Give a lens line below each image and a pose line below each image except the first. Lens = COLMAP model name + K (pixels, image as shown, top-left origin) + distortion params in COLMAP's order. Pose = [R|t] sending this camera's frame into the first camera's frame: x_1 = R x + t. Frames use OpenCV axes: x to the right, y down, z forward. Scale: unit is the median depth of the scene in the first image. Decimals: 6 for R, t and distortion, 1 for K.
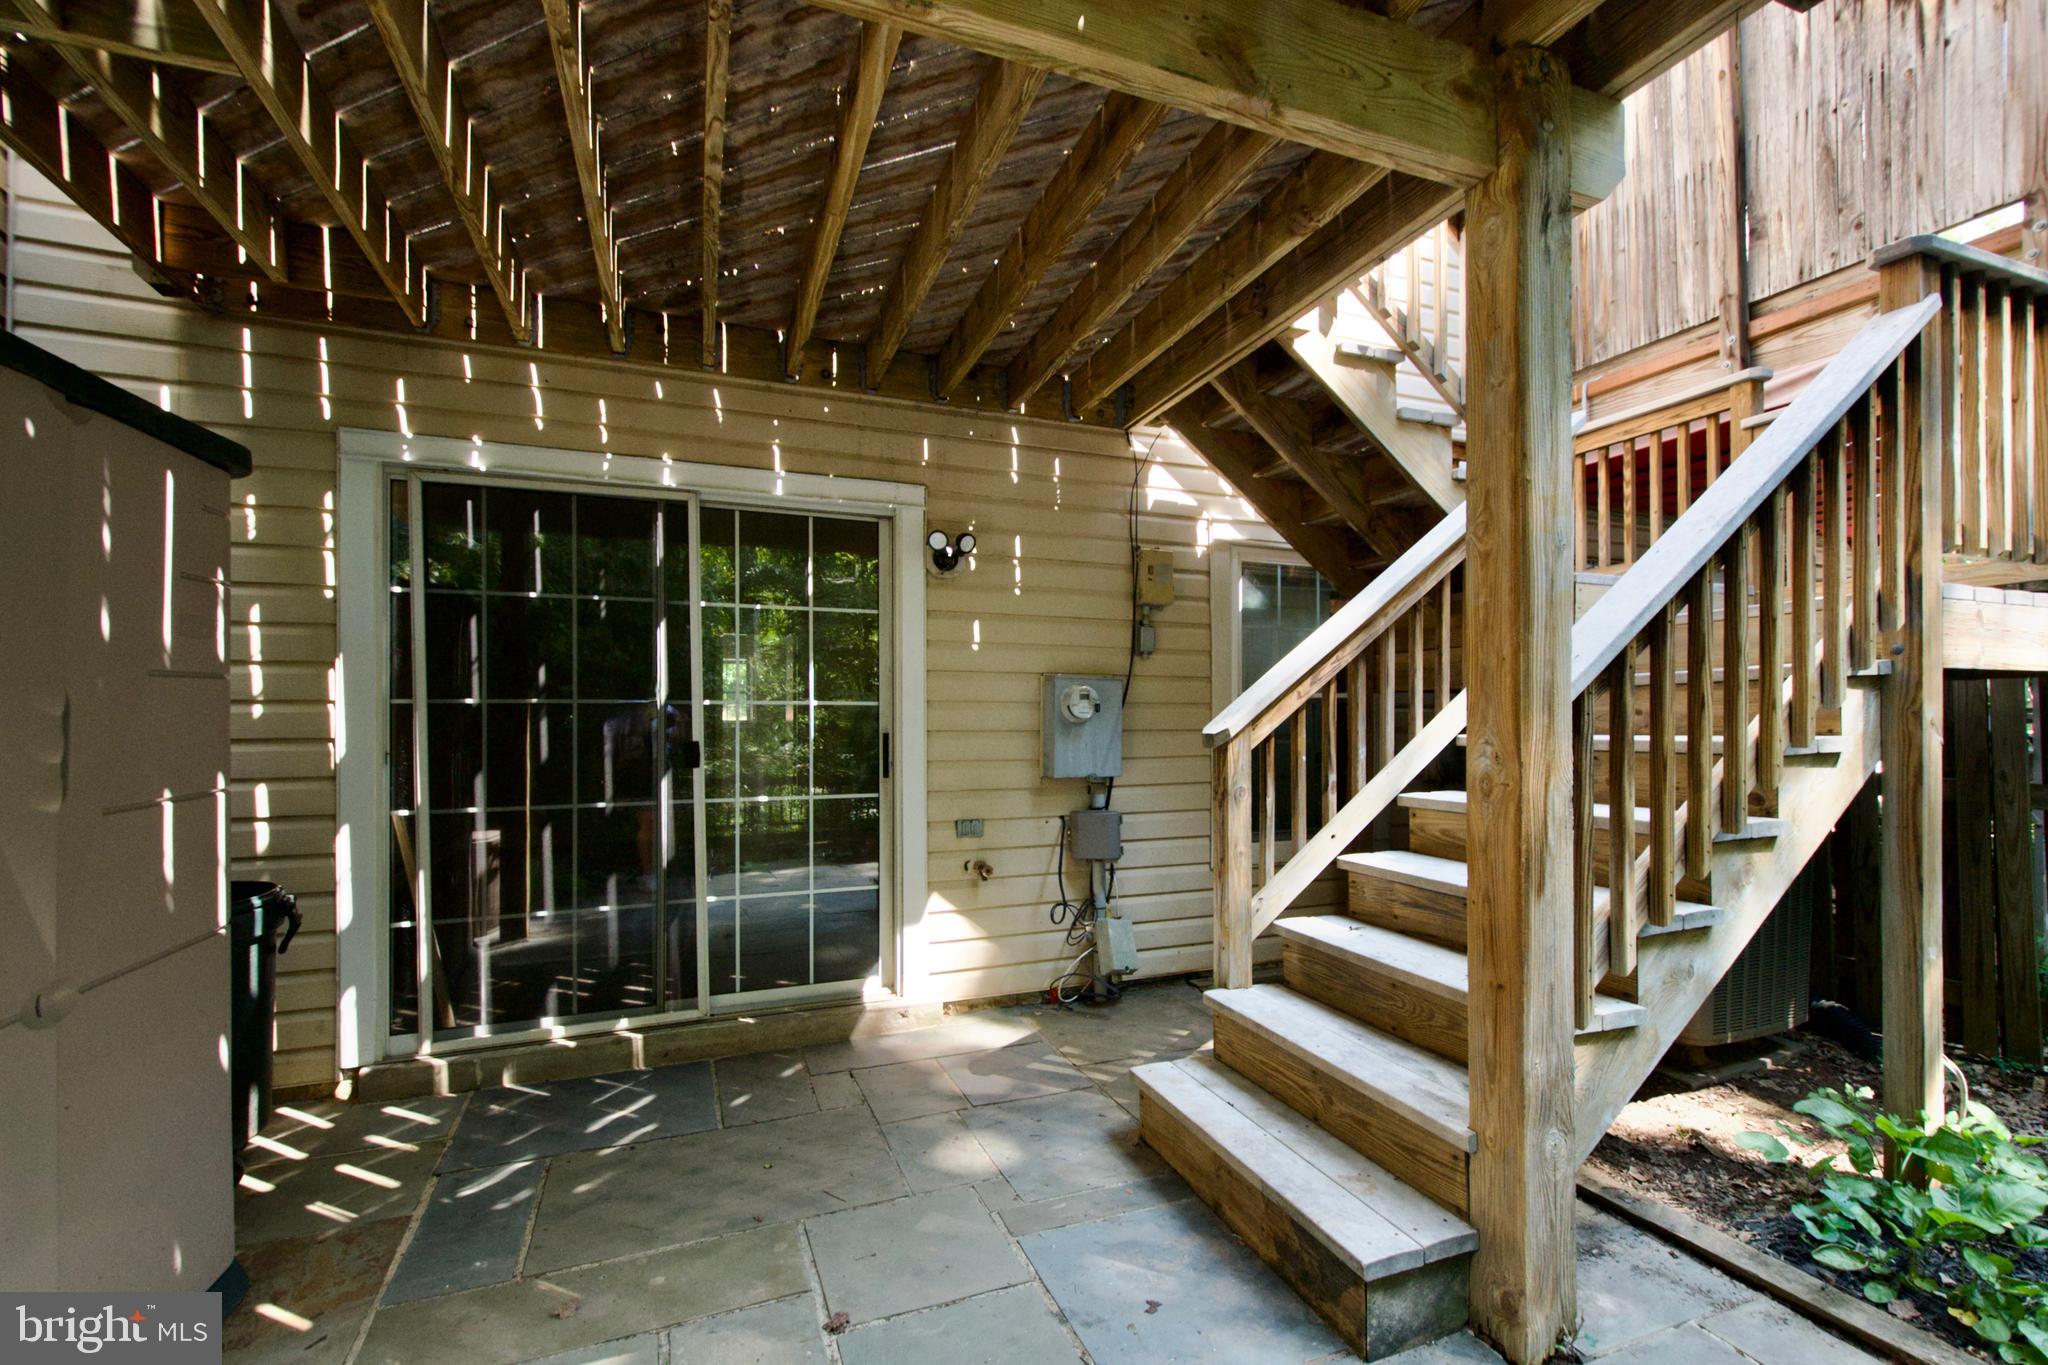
lens RADIAL K [[893.2, 0, 1048.3], [0, 893.2, 693.2], [0, 0, 1]] dist [-0.002228, -0.000420]
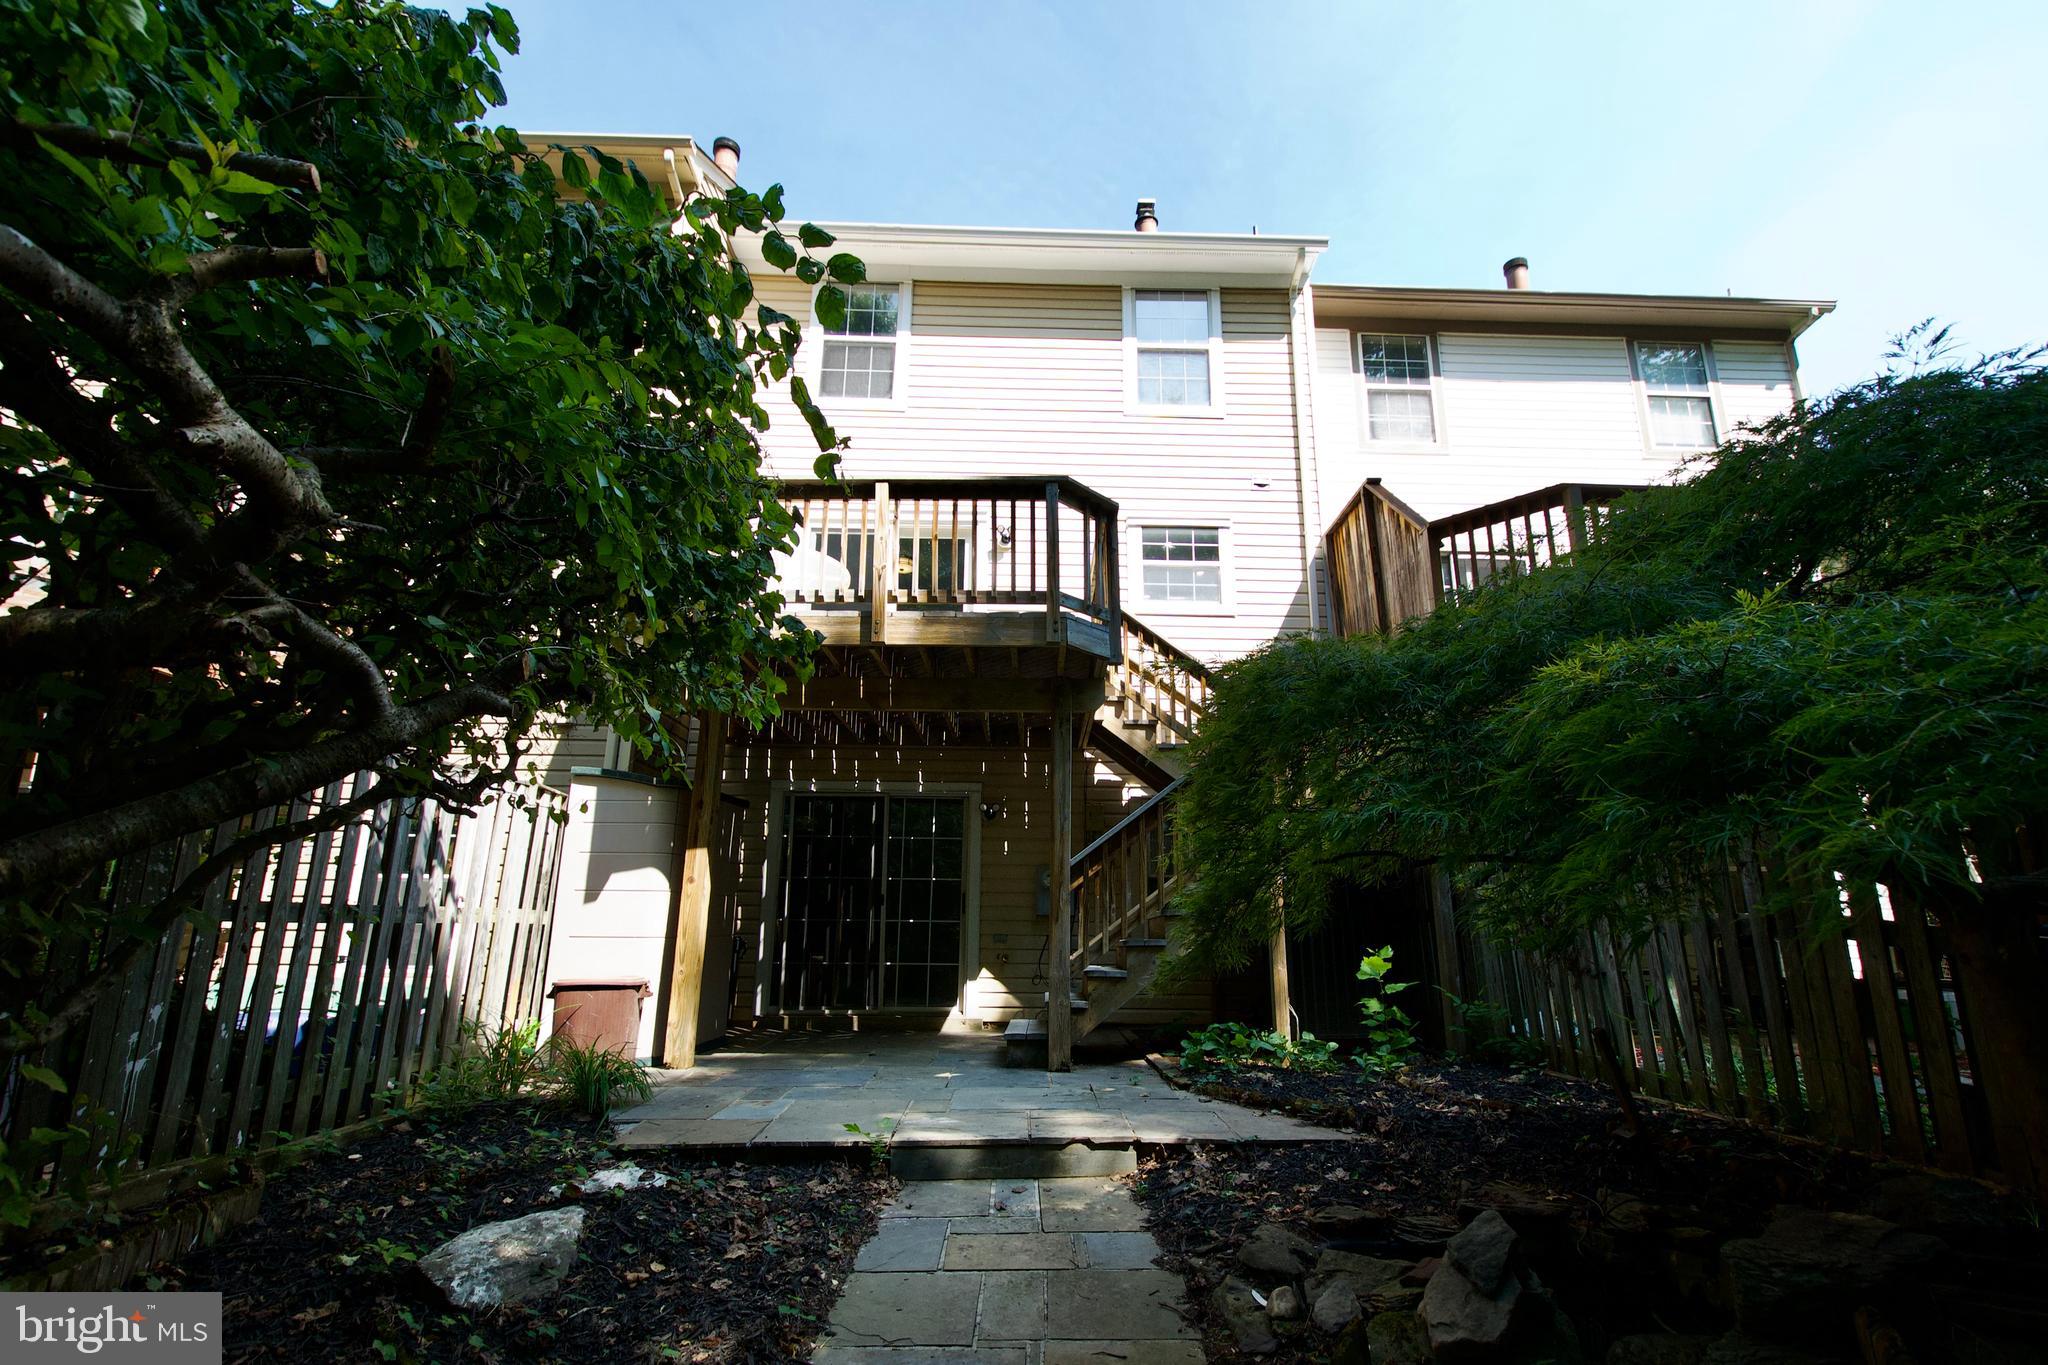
lens RADIAL K [[893.2, 0, 1048.3], [0, 893.2, 693.2], [0, 0, 1]] dist [-0.002228, -0.000420]
pose [[0.938791, -0.081255, -0.334768, 0.863866], [-0.001176, 0.971023, -0.238985, 0.099815], [0.344486, 0.224751, 0.911491, -1.161215]]
